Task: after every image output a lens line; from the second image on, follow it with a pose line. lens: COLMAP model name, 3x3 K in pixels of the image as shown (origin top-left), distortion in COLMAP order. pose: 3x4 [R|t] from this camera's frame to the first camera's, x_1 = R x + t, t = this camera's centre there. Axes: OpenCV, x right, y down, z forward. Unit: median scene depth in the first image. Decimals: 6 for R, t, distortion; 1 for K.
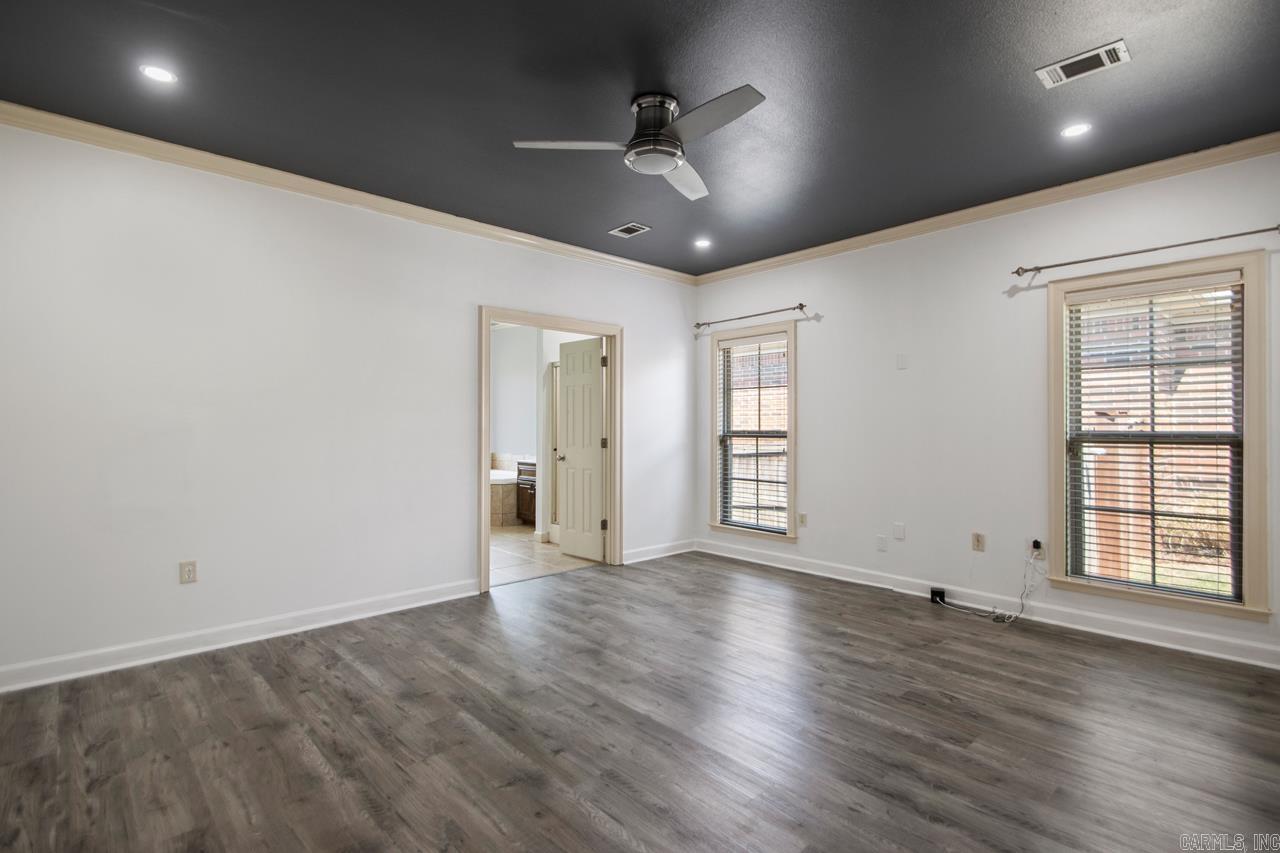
lens RADIAL K [[594.6, 0, 649.3], [0, 594.6, 422.5], [0, 0, 1]] dist [0.036582, -0.016951]
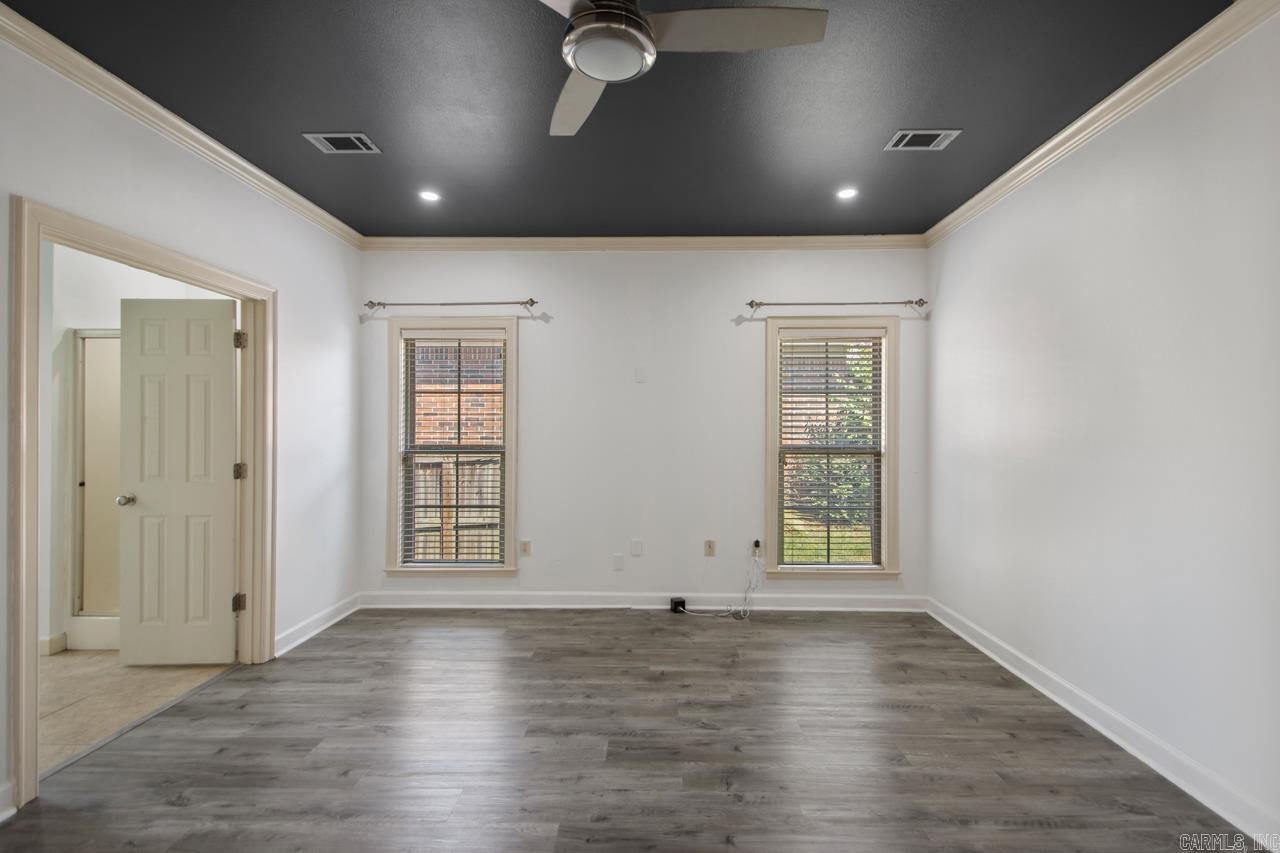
lens RADIAL K [[586.2, 0, 652.5], [0, 586.2, 429.7], [0, 0, 1]] dist [0.034515, -0.015033]
pose [[0.702408, -0.000275, 0.711775, -0.304152], [-0.005863, 0.999964, 0.006173, -0.021542], [-0.711750, -0.008510, 0.702381, 0.365087]]
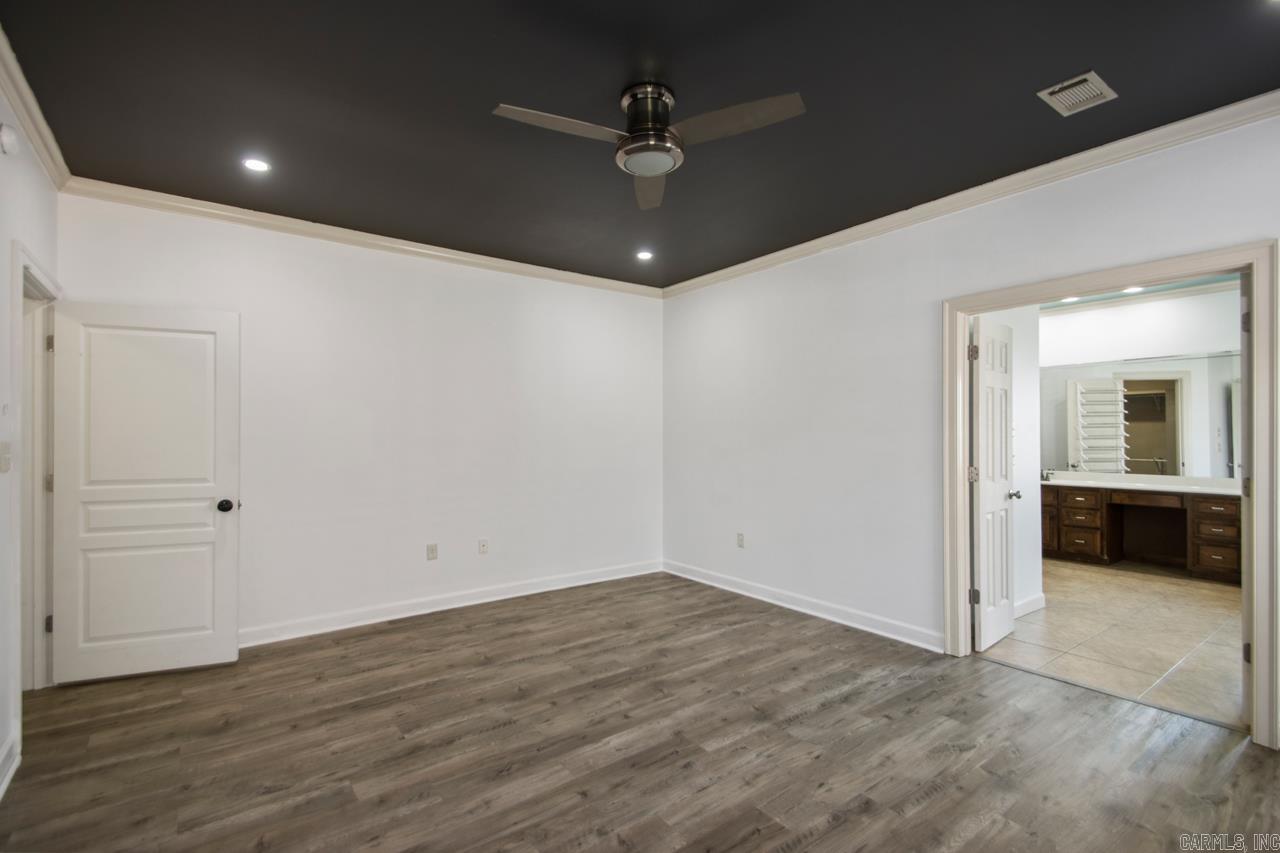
lens RADIAL K [[602.0, 0, 670.5], [0, 602.0, 428.0], [0, 0, 1]] dist [0.014228, 0.000510]
pose [[-0.087668, -0.010860, -0.996091, 0.668011], [0.008847, 0.999893, -0.011680, -0.020648], [0.996110, -0.009836, -0.087563, 0.801733]]
